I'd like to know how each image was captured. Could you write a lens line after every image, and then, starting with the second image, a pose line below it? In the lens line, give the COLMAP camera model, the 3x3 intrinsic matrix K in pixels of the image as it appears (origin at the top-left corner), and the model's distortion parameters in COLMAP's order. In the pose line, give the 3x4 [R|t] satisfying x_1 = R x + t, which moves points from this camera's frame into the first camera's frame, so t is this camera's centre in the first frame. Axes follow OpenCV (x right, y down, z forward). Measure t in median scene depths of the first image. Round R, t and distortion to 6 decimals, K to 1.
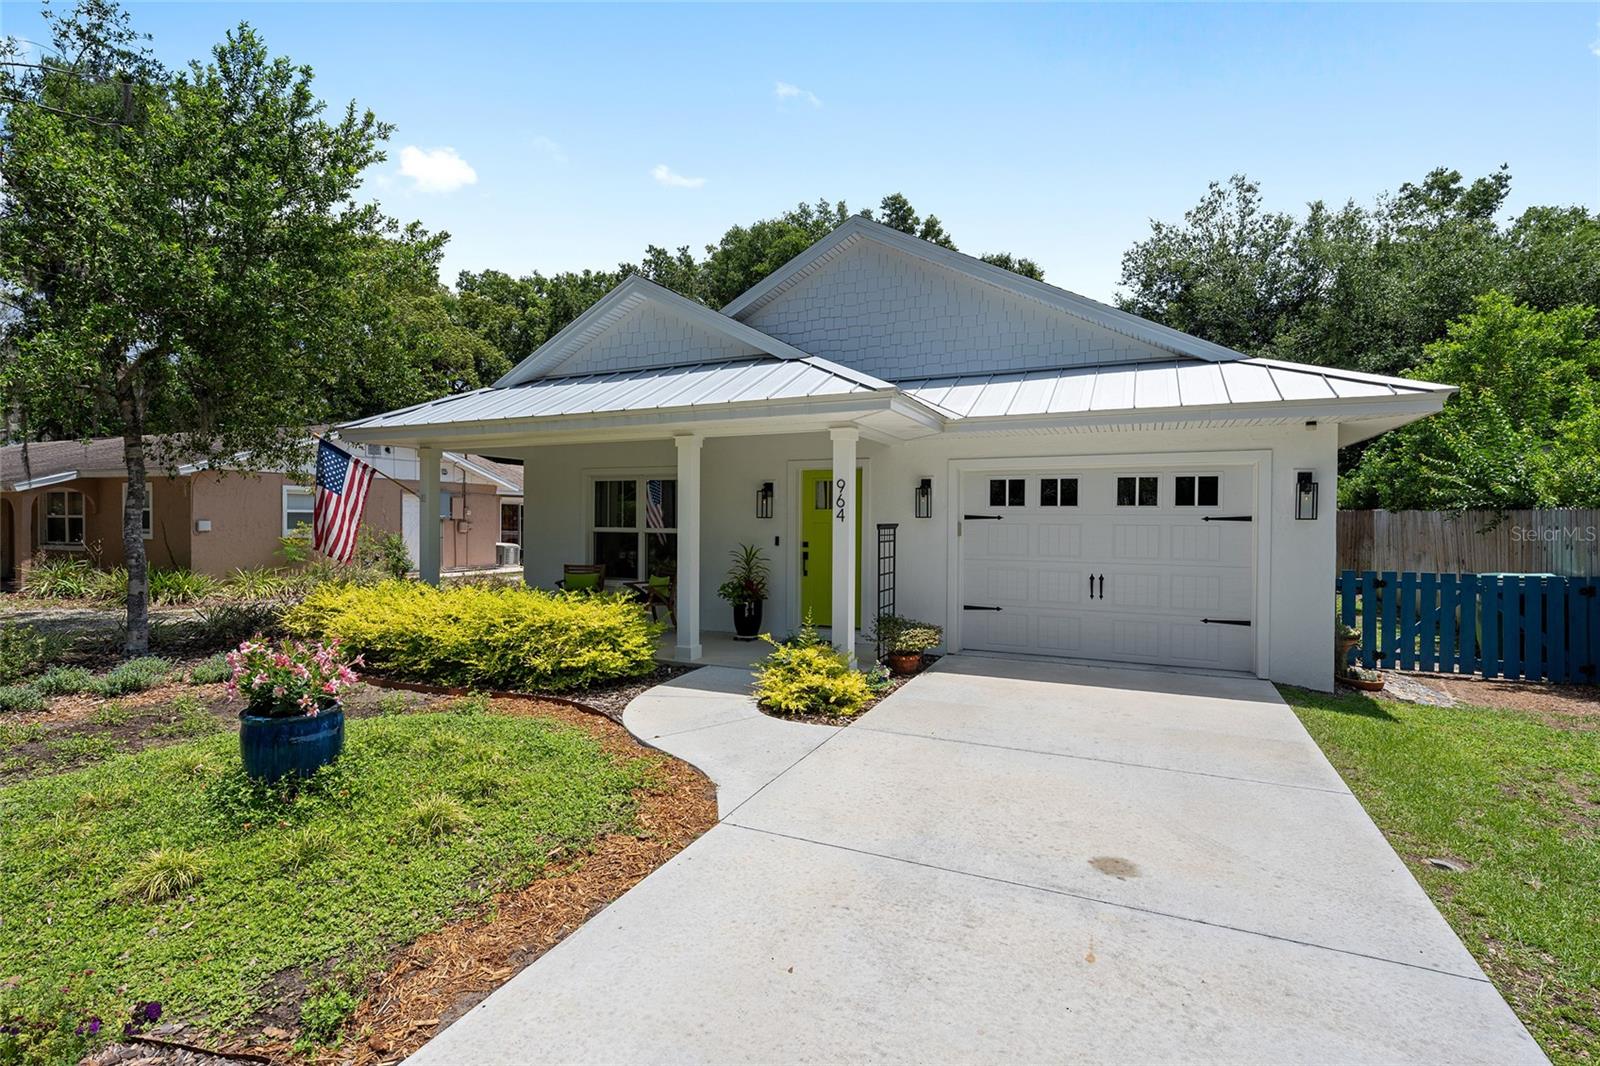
lens RADIAL K [[748.5, 0, 808.5], [0, 748.5, 530.4], [0, 0, 1]] dist [0.004066, 0.000028]
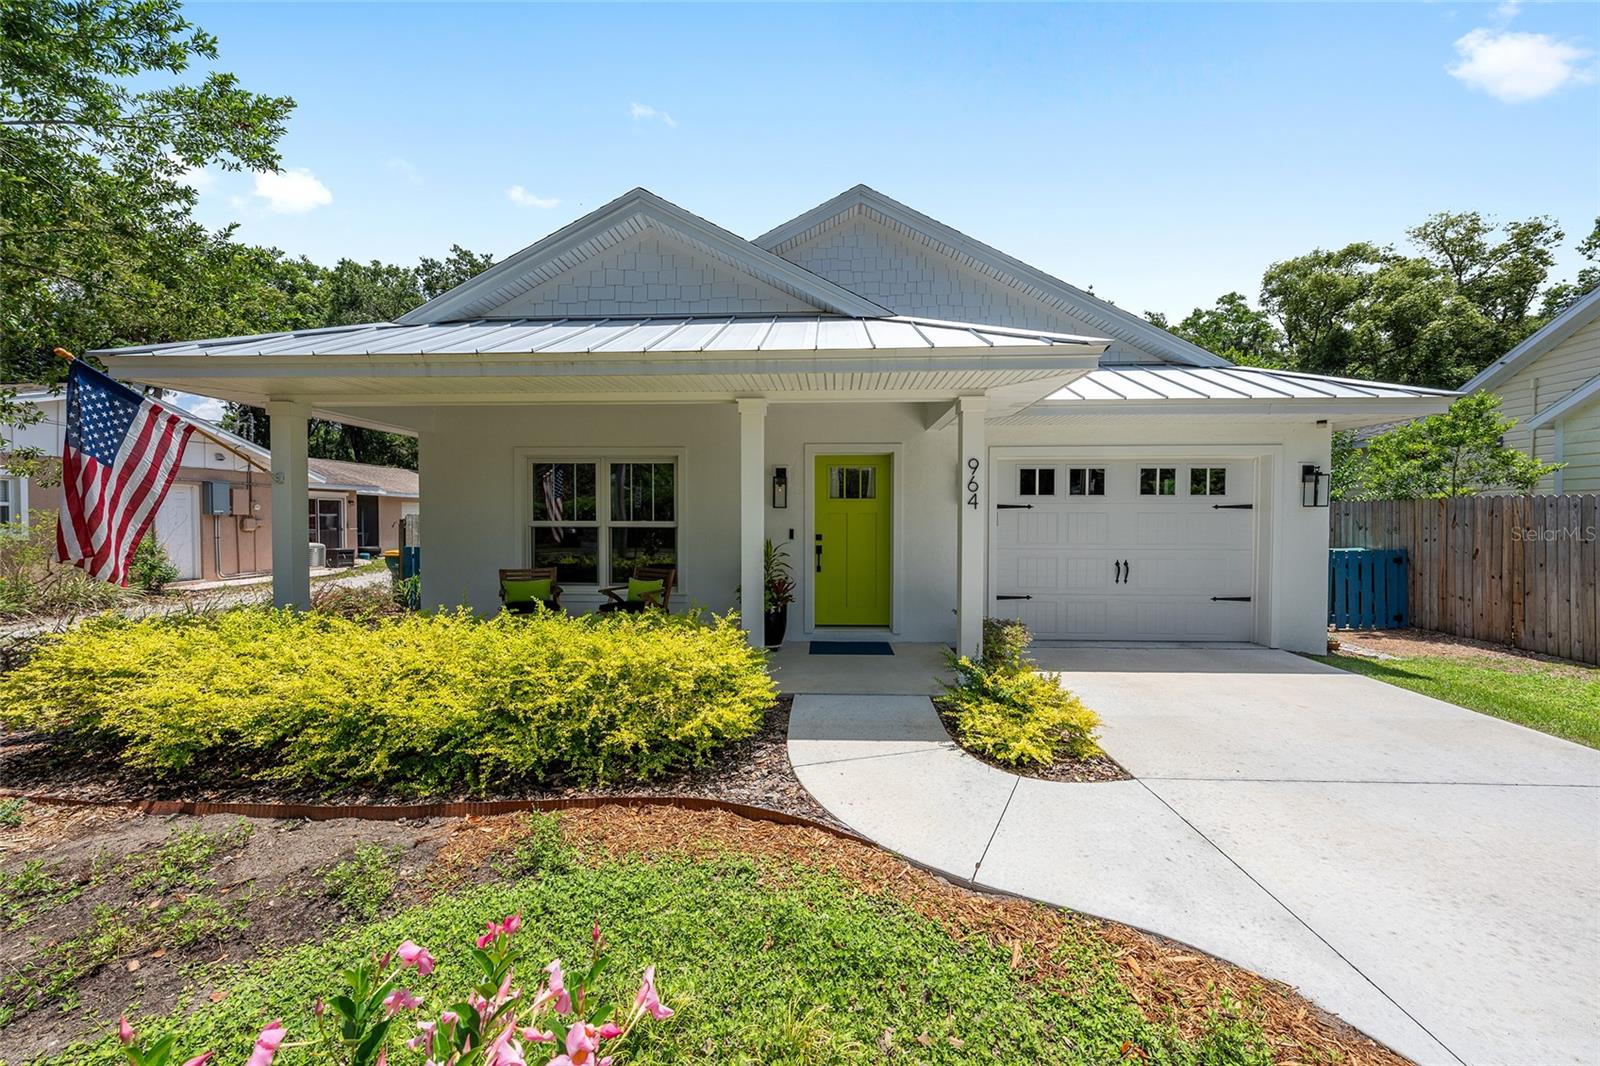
lens RADIAL K [[572.2, 0, 803.4], [0, 572.2, 529.7], [0, 0, 1]] dist [0.002182, -0.000282]
pose [[0.922776, -0.014339, 0.385069, -0.324785], [0.010929, 0.999879, 0.011045, 0.002129], [-0.385181, -0.005984, 0.922821, 0.412294]]
